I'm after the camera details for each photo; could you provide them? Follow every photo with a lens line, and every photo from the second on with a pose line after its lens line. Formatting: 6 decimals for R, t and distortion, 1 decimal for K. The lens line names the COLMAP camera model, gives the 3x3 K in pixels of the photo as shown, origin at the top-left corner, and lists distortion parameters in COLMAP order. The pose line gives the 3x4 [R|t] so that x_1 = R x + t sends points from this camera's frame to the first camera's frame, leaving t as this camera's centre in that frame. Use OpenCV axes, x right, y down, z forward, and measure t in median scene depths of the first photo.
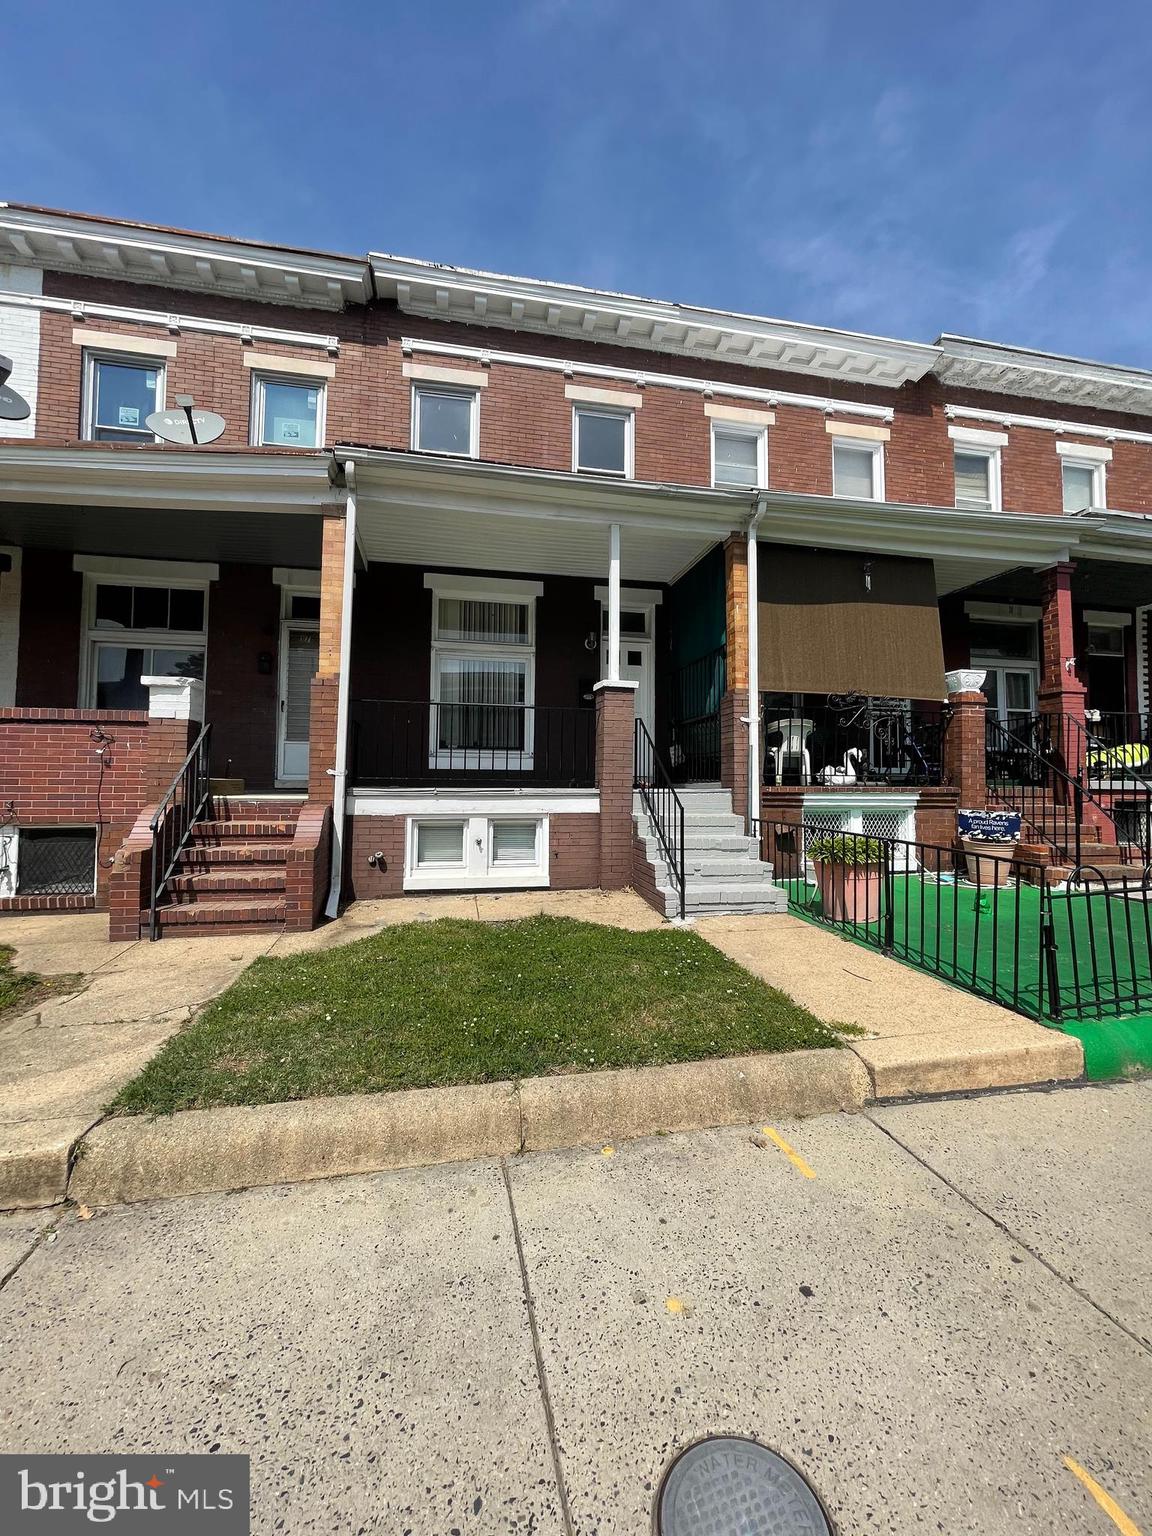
lens RADIAL K [[618.3, 0, 575.1], [0, 618.3, 754.5], [0, 0, 1]] dist [-0.003883, -0.000428]
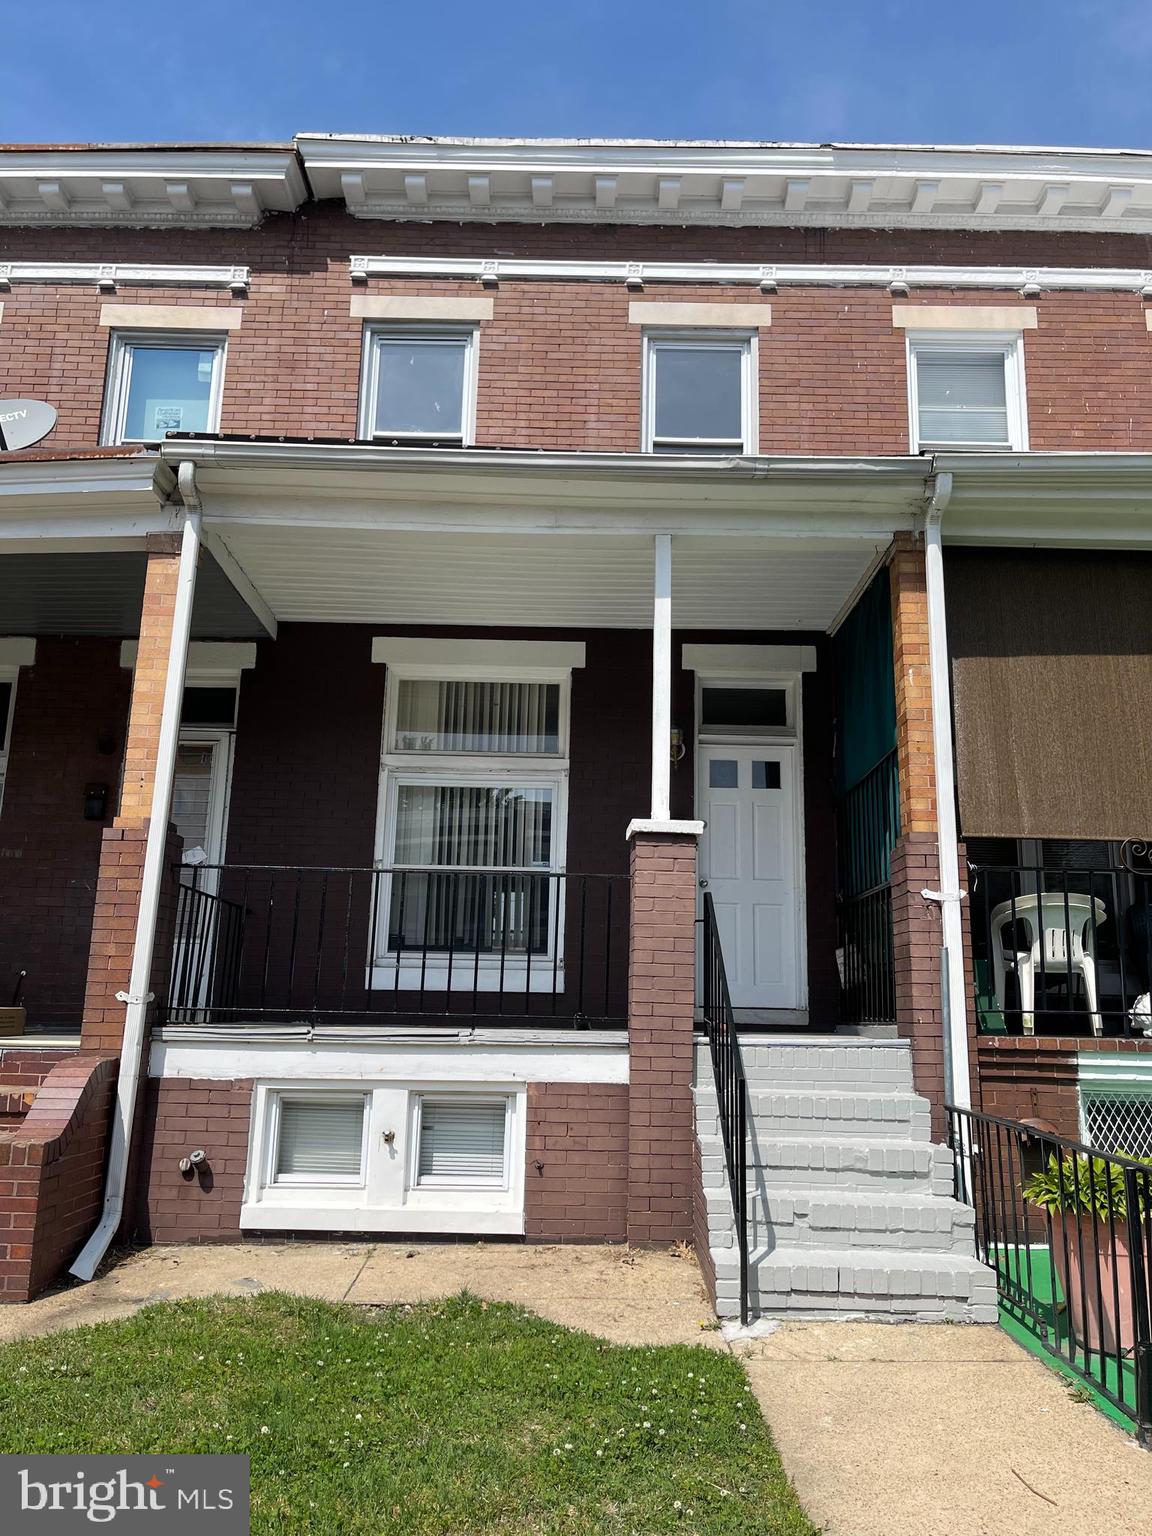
lens RADIAL K [[1161.9, 0, 584.0], [0, 1161.9, 761.5], [0, 0, 1]] dist [0.055126, -0.058373]
pose [[0.980637, -0.028322, -0.193773, 0.173469], [-0.004331, 0.986108, -0.166049, -0.005505], [0.195784, 0.163673, 0.966892, 0.028396]]
